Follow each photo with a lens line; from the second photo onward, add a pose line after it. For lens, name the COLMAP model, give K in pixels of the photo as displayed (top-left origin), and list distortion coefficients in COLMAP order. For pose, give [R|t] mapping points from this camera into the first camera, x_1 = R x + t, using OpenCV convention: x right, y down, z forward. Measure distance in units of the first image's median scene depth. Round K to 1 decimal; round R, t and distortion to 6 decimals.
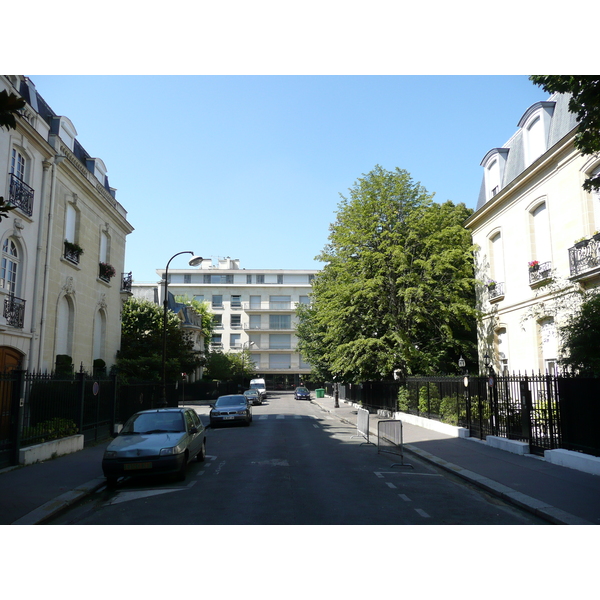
lens RADIAL K [[525.4, 0, 299.6], [0, 525.4, 301.6], [0, 0, 1]] dist [-0.003448, -0.000395]
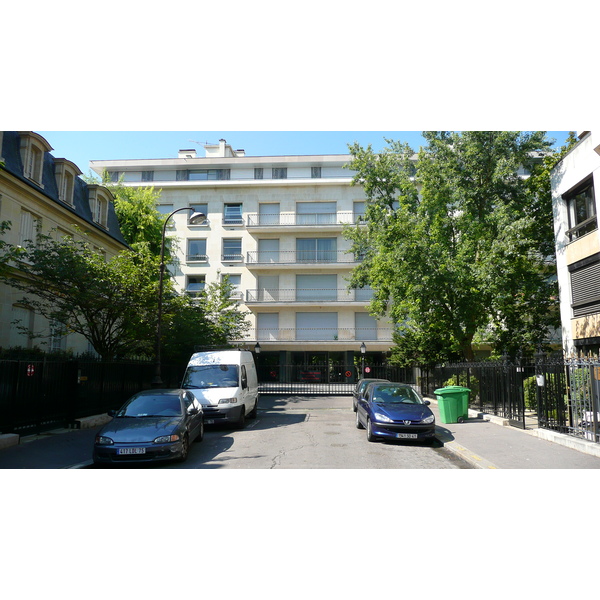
lens RADIAL K [[525.4, 0, 301.8], [0, 525.4, 298.4], [0, 0, 1]] dist [-0.003448, -0.000395]
pose [[0.996670, -0.004112, -0.081443, -0.009962], [0.005313, 0.999880, 0.014538, 0.077606], [0.081373, -0.014923, 0.996572, 0.484768]]
